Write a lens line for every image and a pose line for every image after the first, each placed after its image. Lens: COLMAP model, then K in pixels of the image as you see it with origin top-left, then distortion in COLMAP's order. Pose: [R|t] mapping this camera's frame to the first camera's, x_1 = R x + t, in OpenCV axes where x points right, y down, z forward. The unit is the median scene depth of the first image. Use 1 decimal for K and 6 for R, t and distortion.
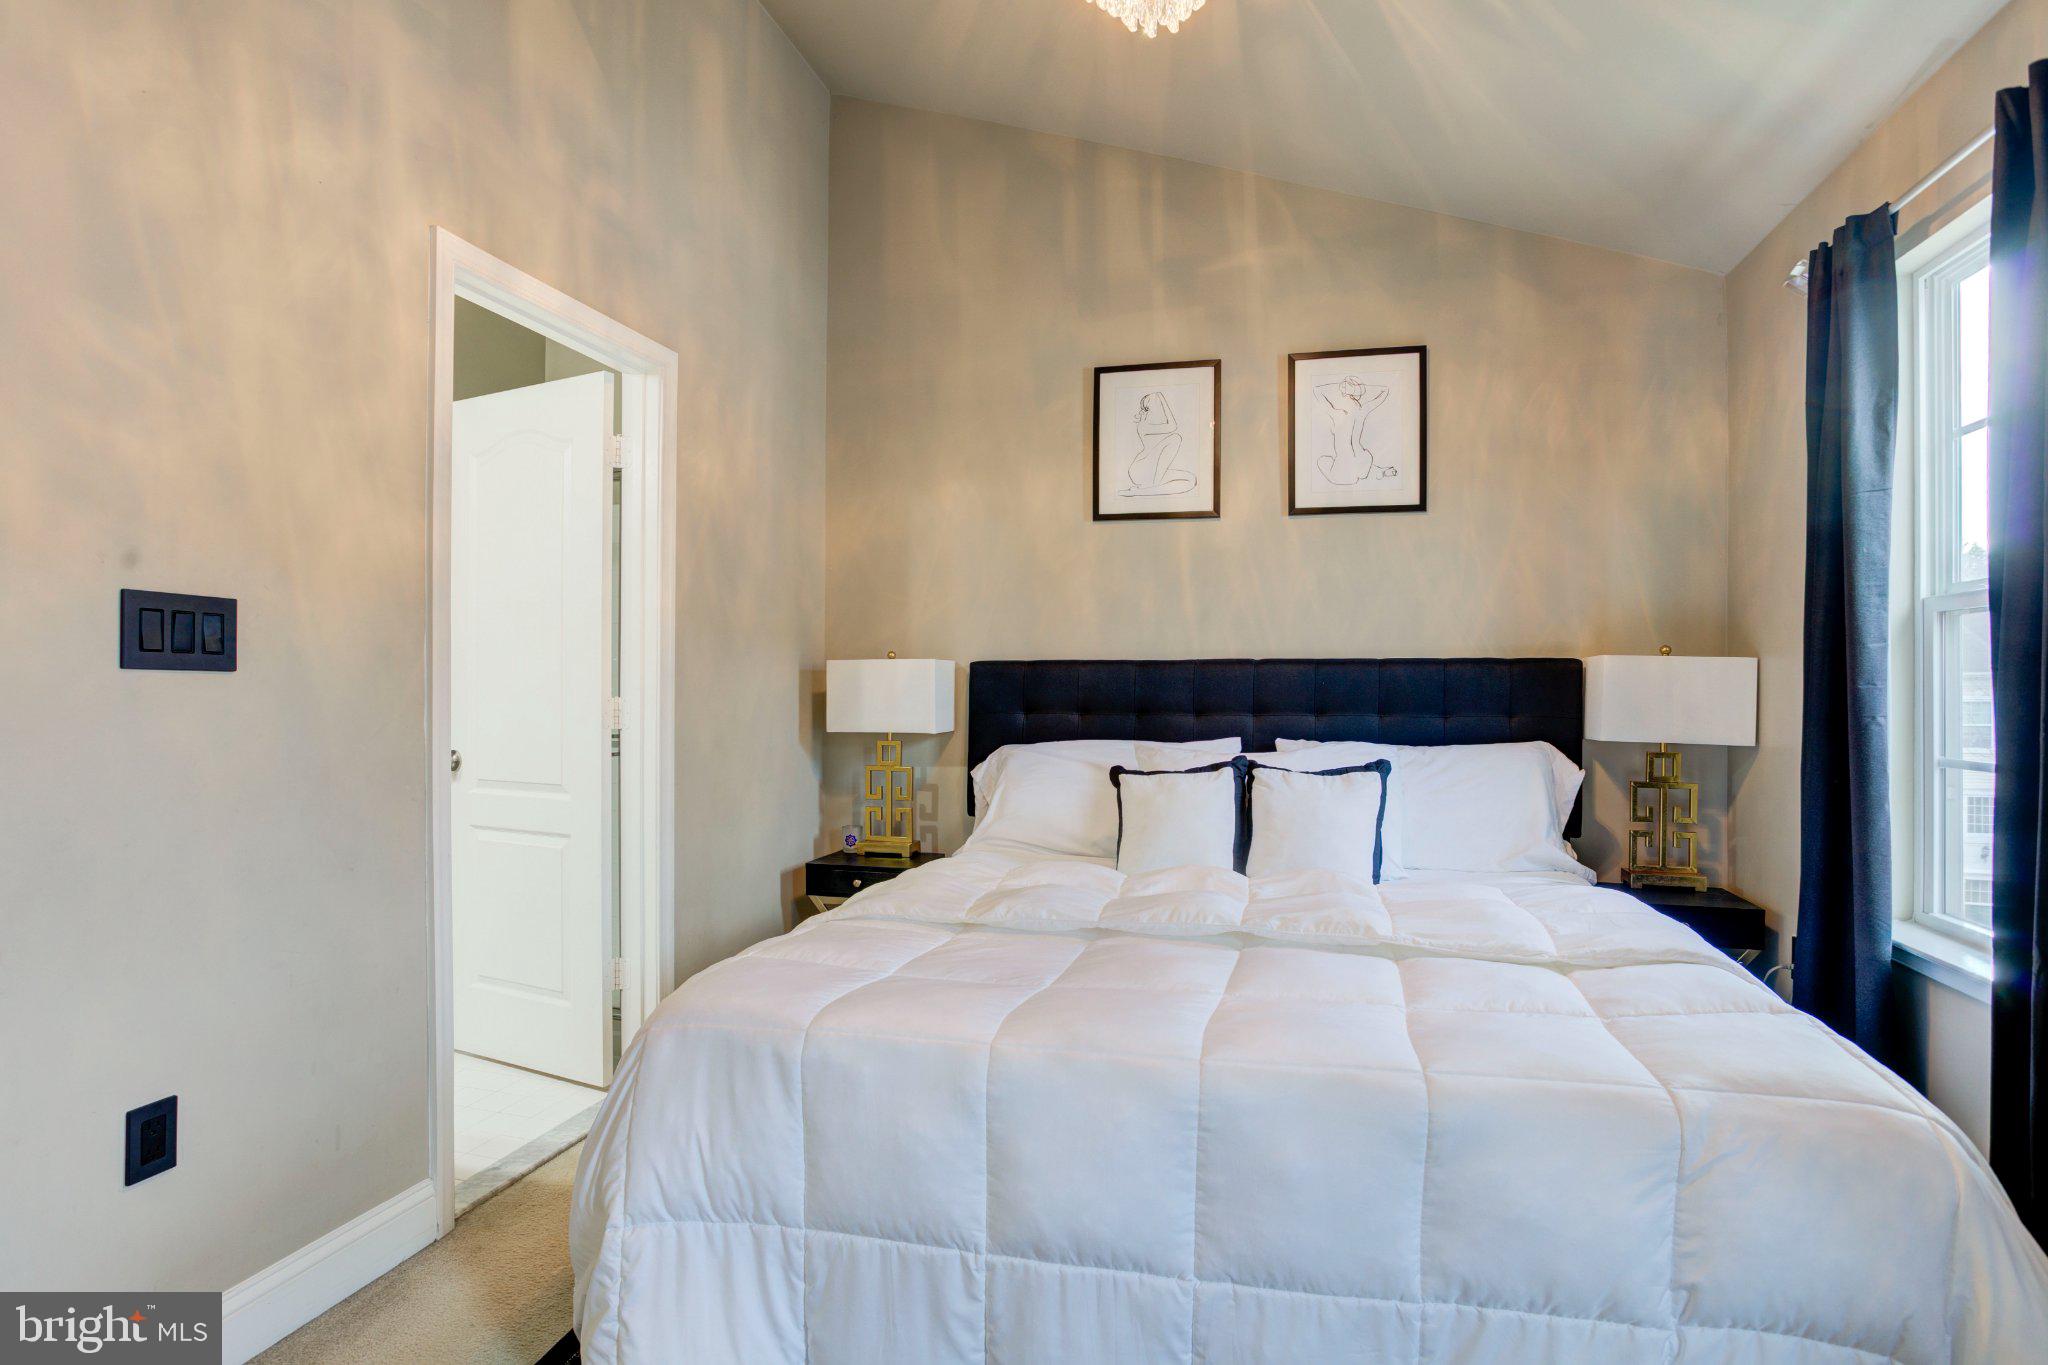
lens RADIAL K [[1028.2, 0, 1027.4], [0, 1028.2, 675.2], [0, 0, 1]] dist [-0.064272, 0.038994]
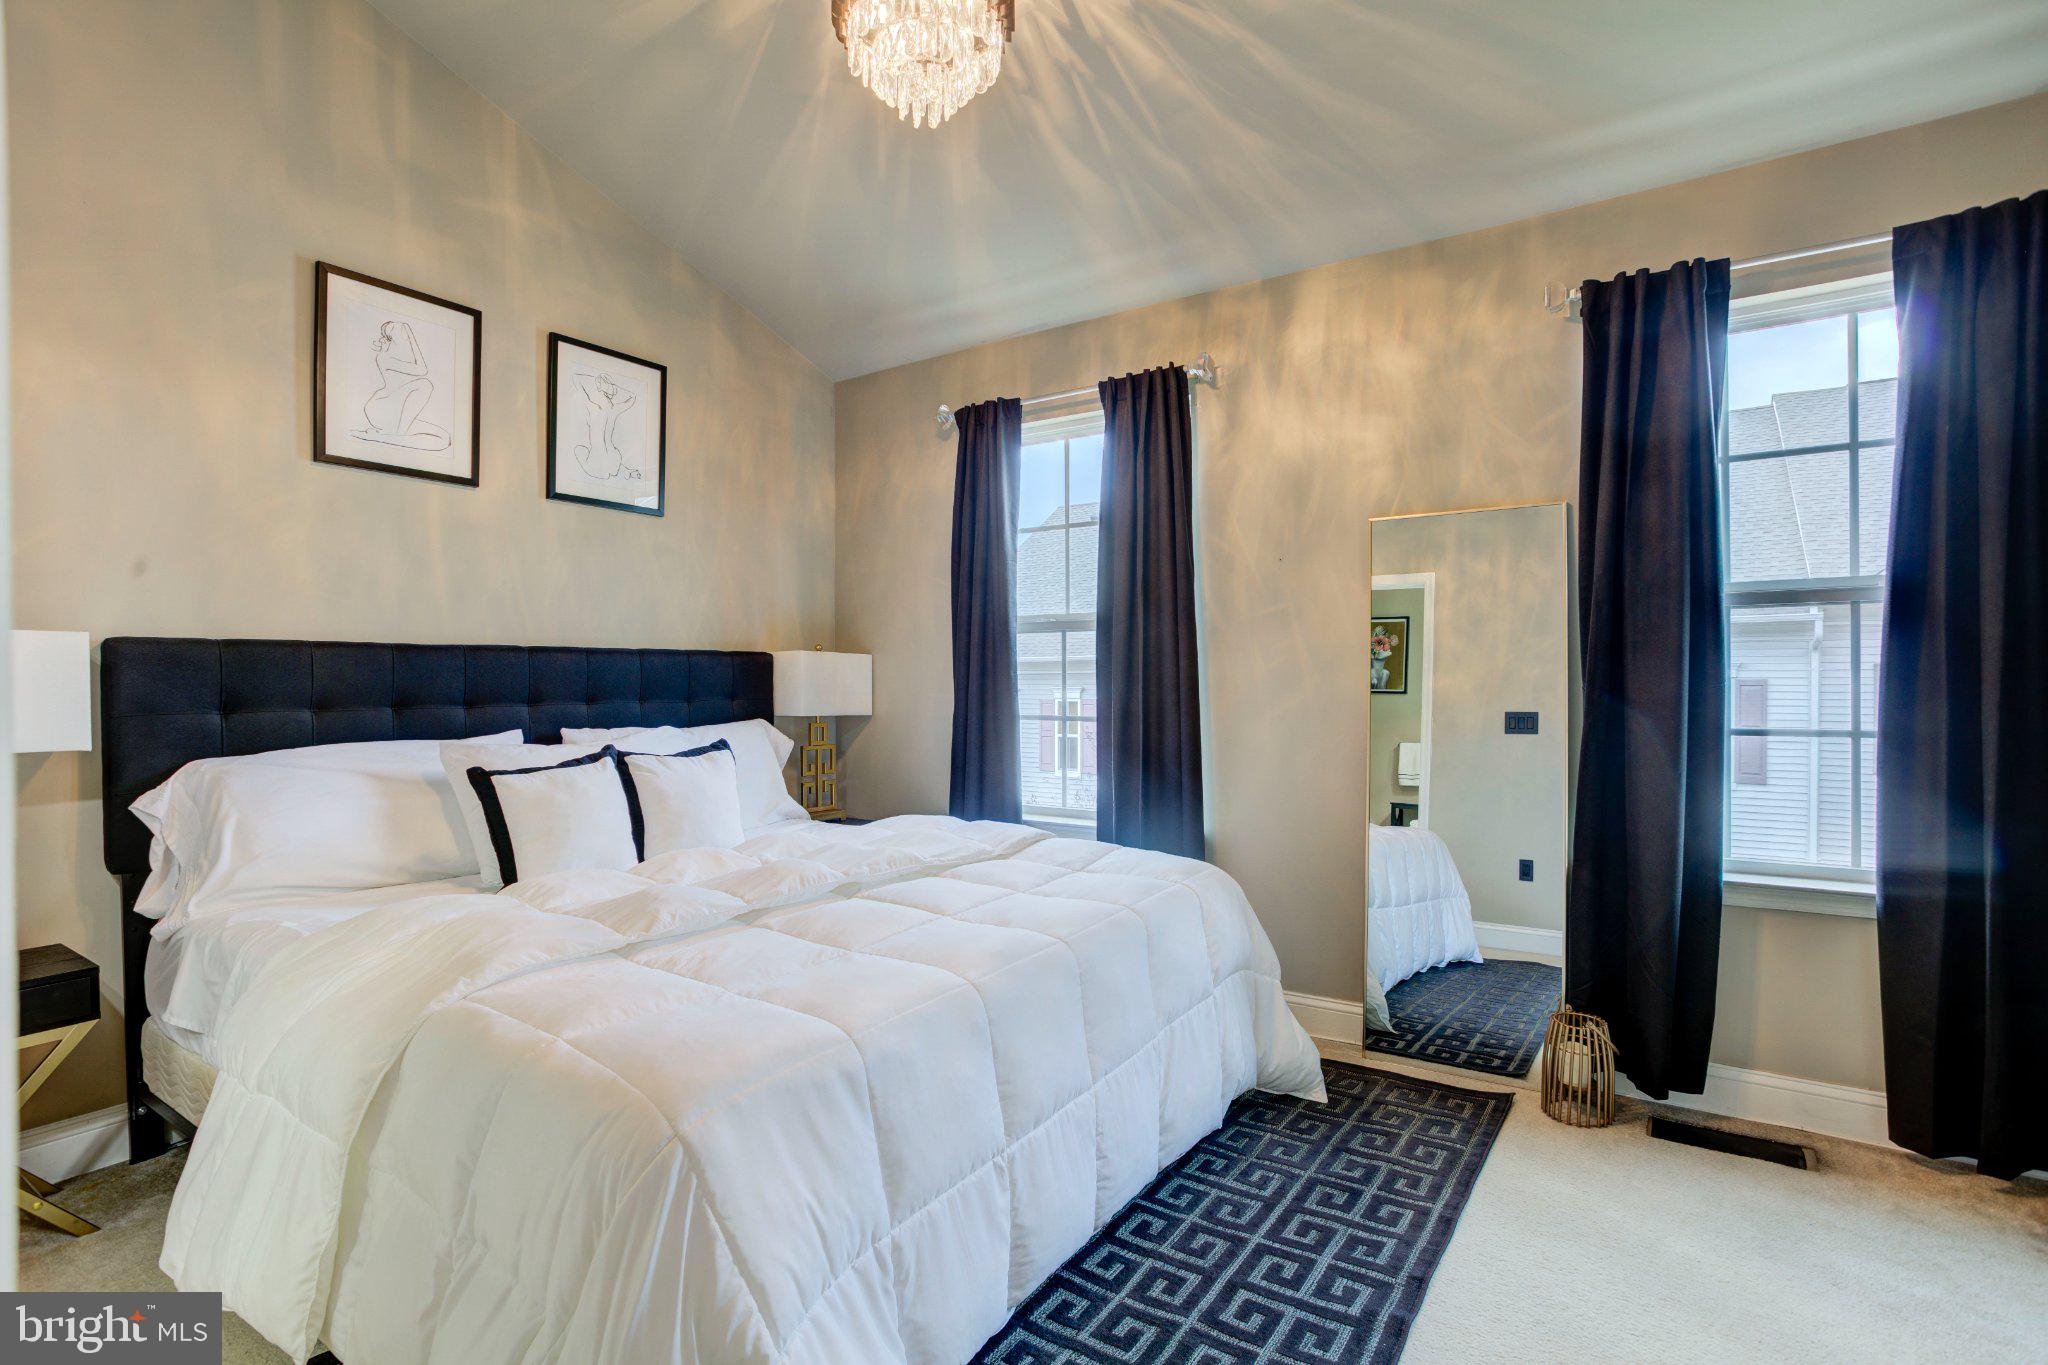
lens RADIAL K [[1028.2, 0, 1027.4], [0, 1028.2, 675.2], [0, 0, 1]] dist [-0.064272, 0.038994]
pose [[0.296979, -0.000315, 0.954884, -0.539725], [-0.007261, 0.999970, 0.002588, 0.005544], [-0.954856, -0.007702, 0.296968, 0.287539]]
